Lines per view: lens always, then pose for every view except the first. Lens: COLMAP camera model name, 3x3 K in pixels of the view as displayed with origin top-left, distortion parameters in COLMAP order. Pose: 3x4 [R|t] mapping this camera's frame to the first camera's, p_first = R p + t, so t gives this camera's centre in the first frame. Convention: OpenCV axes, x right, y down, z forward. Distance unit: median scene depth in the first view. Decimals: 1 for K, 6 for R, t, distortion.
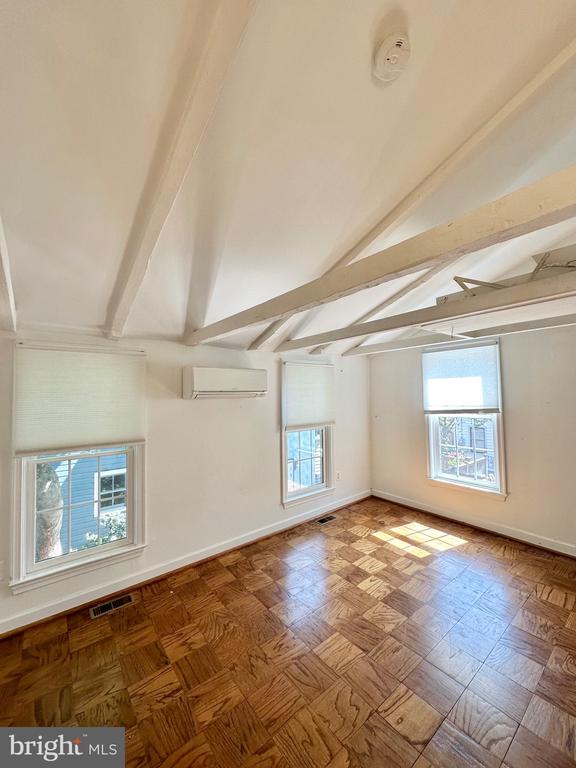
lens RADIAL K [[312.3, 0, 287.5], [0, 312.3, 382.0], [0, 0, 1]] dist [-0.000268, 0.000543]
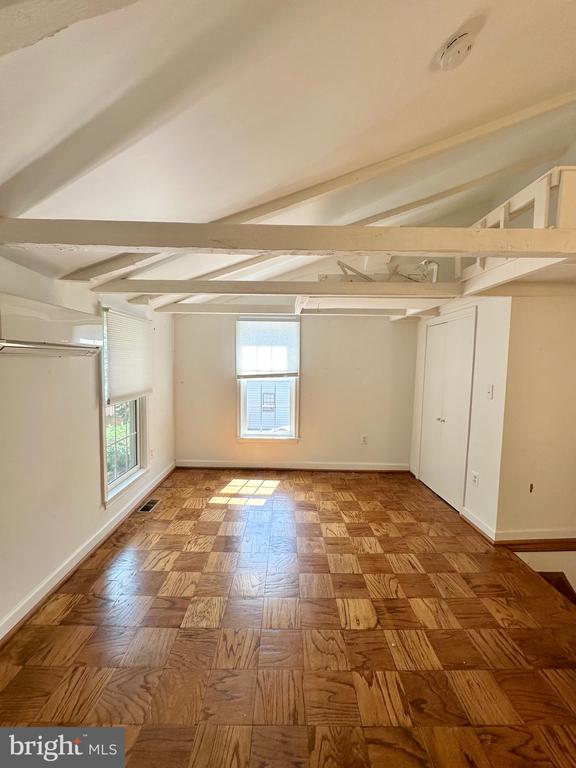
lens RADIAL K [[312.3, 0, 287.5], [0, 312.3, 382.0], [0, 0, 1]] dist [-0.000268, 0.000543]
pose [[0.607644, -0.026297, 0.793774, -0.346048], [-0.055252, 0.995631, 0.075280, 0.027918], [-0.792285, -0.089601, 0.603536, 0.254069]]
